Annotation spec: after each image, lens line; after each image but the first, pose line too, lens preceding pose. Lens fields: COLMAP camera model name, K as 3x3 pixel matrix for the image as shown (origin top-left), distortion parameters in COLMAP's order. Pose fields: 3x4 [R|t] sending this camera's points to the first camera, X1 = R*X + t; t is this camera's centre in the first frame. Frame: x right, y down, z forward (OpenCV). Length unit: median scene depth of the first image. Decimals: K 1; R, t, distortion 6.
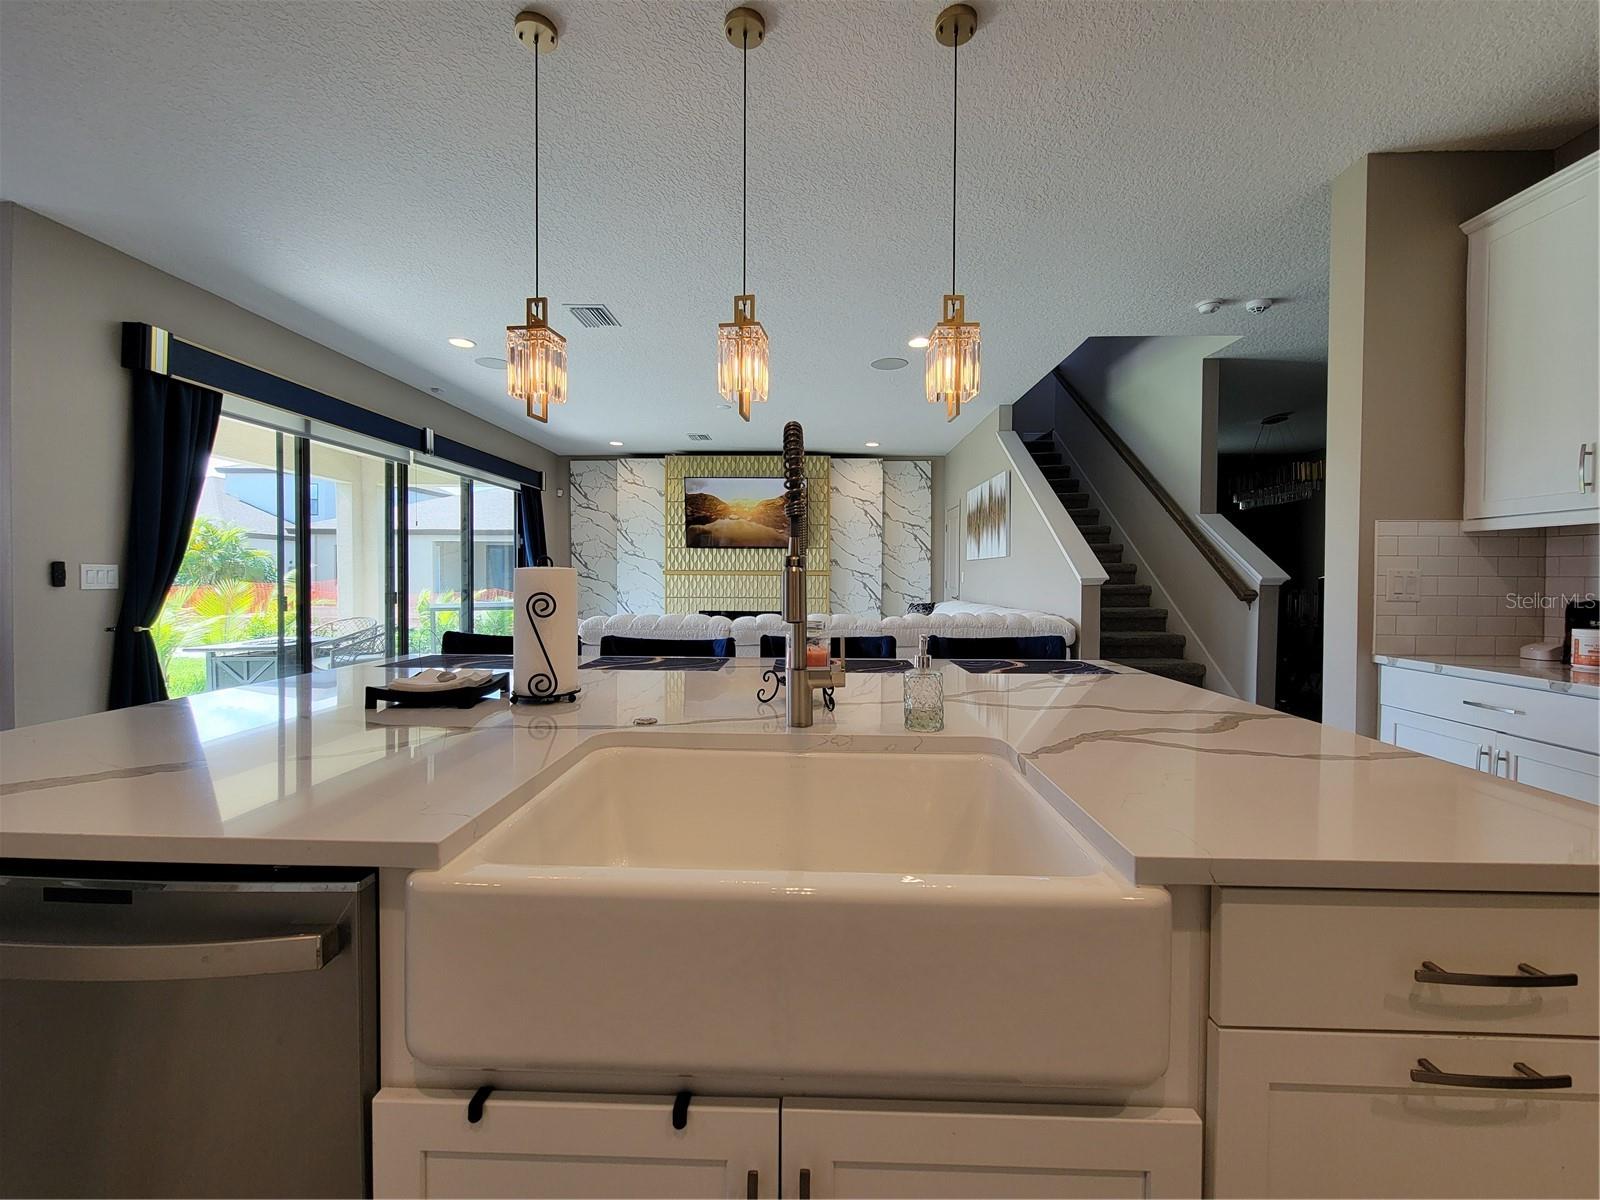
lens RADIAL K [[651.3, 0, 801.7], [0, 651.3, 593.6], [0, 0, 1]] dist [-0.000174, -0.002527]
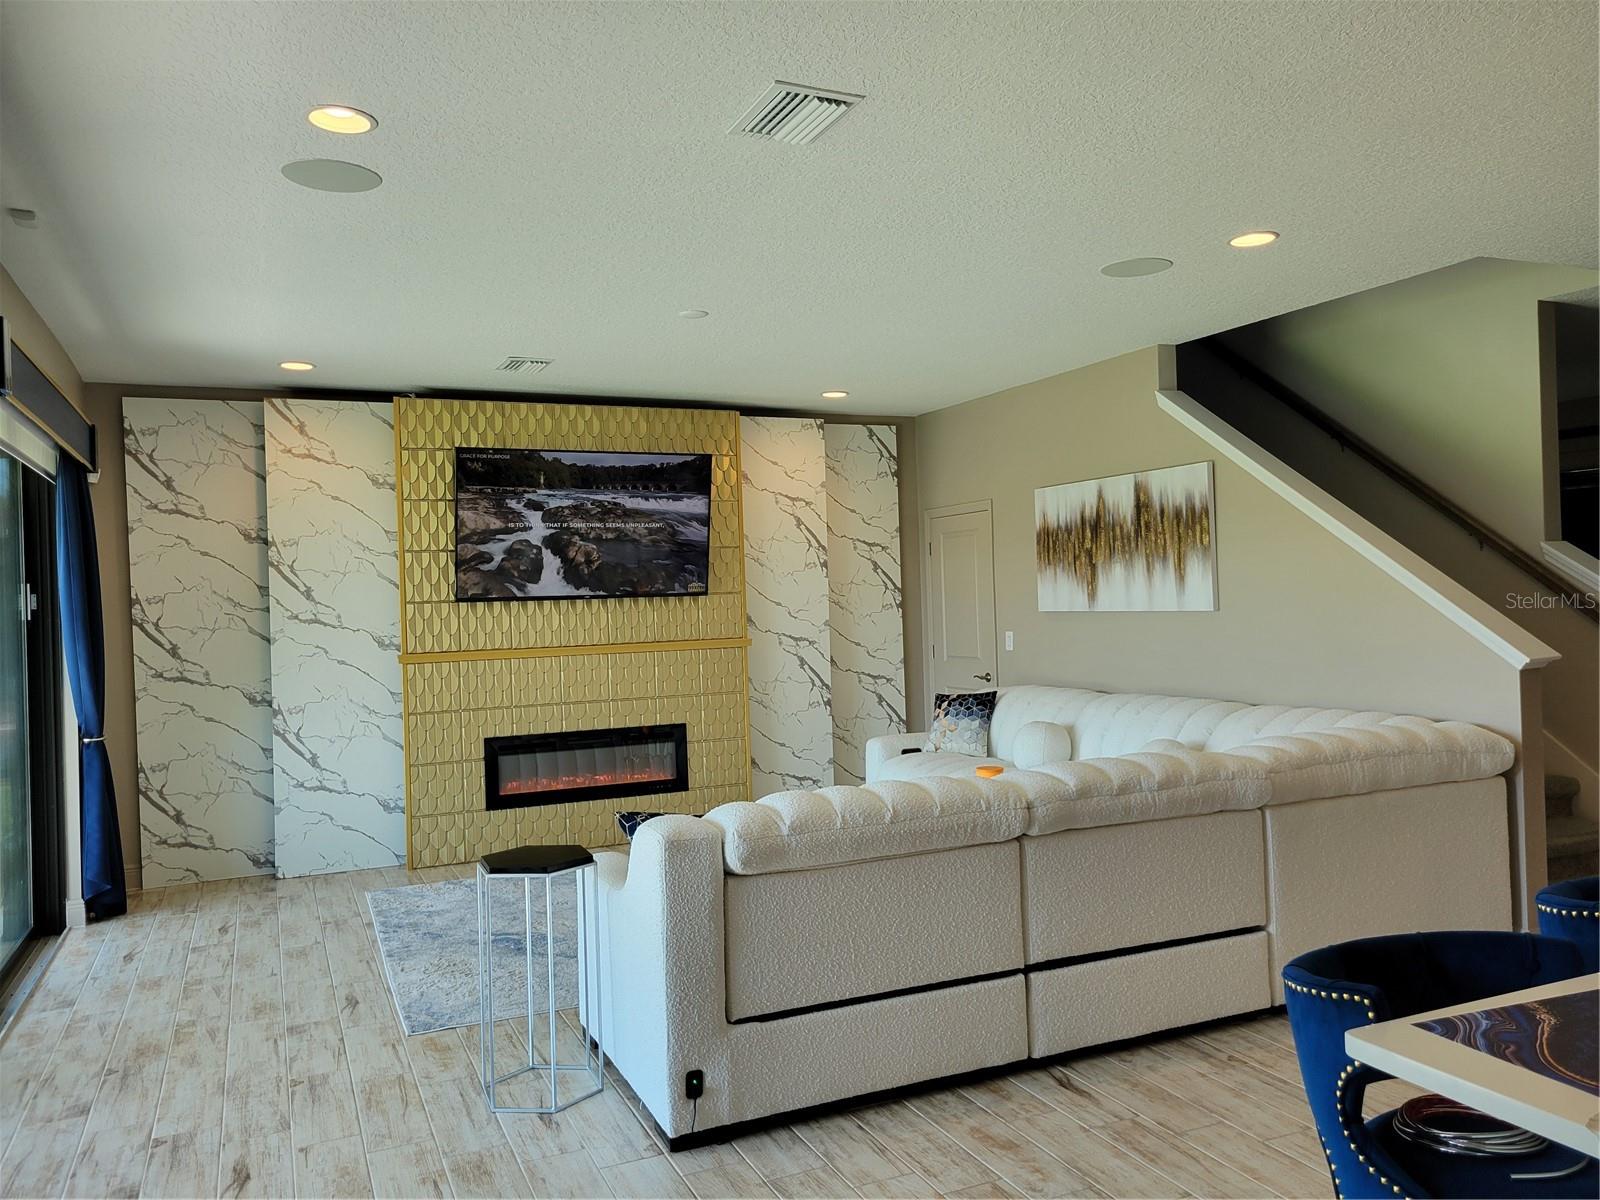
lens RADIAL K [[1203.7, 0, 807.1], [0, 1203.7, 597.3], [0, 0, 1]] dist [0.044953, -0.027089]
pose [[0.898352, -0.033750, 0.437977, -0.320939], [0.048357, 0.998583, -0.022238, -0.042707], [-0.436606, 0.041156, 0.898711, 0.135698]]
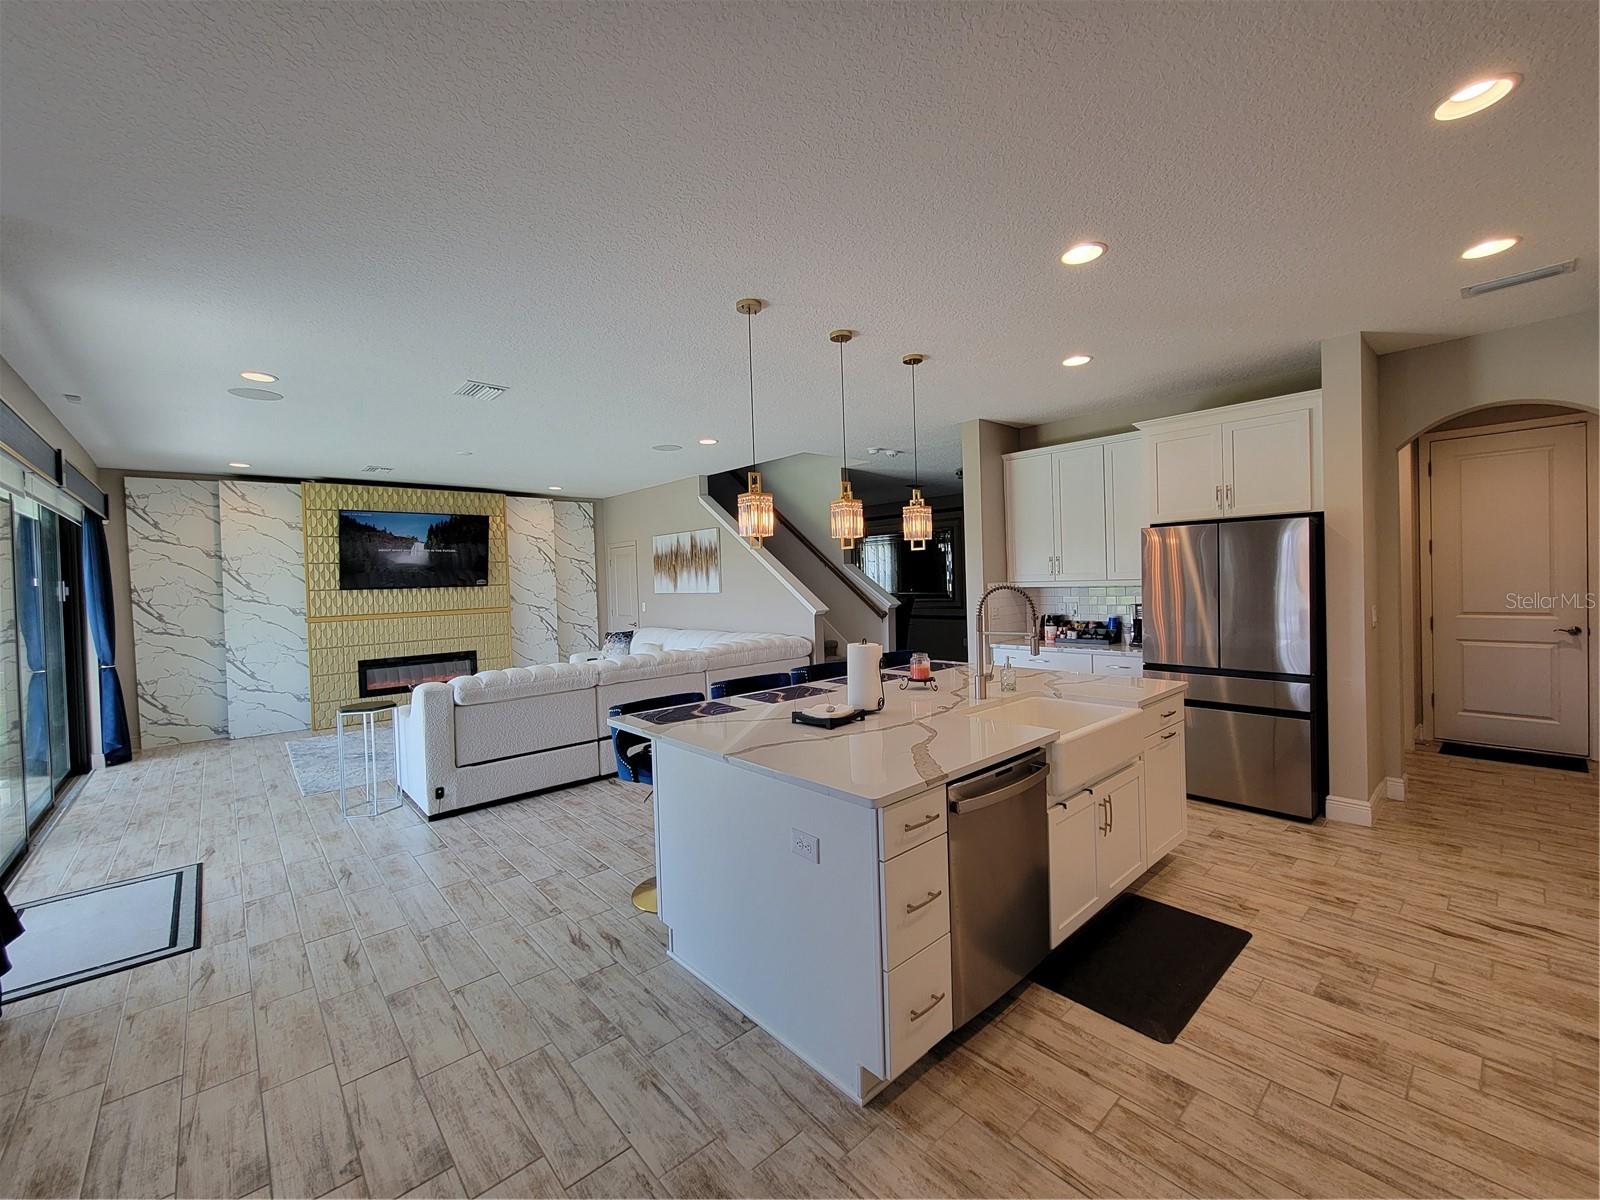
lens RADIAL K [[651.3, 0, 800.2], [0, 651.3, 590.0], [0, 0, 1]] dist [-0.000174, -0.002527]
pose [[0.724208, -0.040529, 0.688390, -0.325221], [0.054683, 0.998503, 0.001259, -0.037501], [-0.687410, 0.036732, 0.725340, -0.050462]]
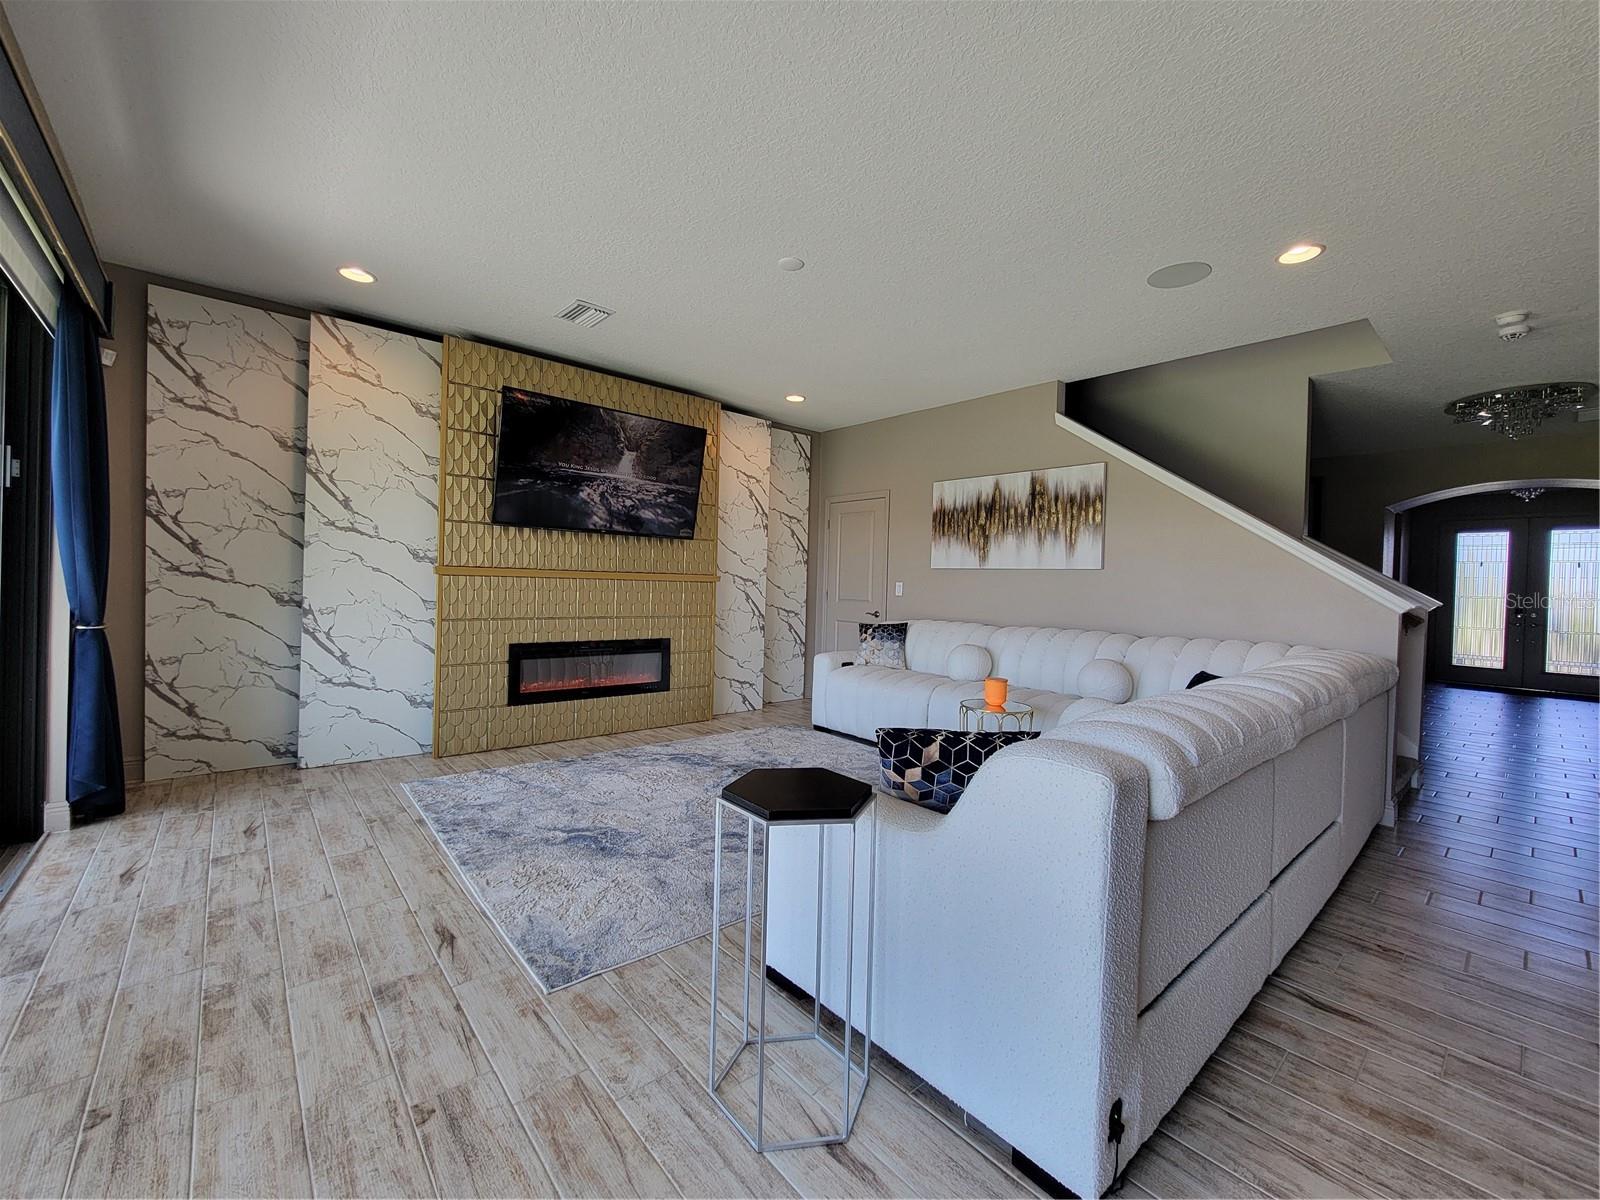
lens RADIAL K [[651.3, 0, 798.8], [0, 651.3, 590.2], [0, 0, 1]] dist [-0.000174, -0.002527]
pose [[0.734755, 0.008425, 0.678281, -0.343529], [-0.007418, 0.999963, -0.004386, -0.016965], [-0.678293, -0.001809, 0.734790, 0.449179]]
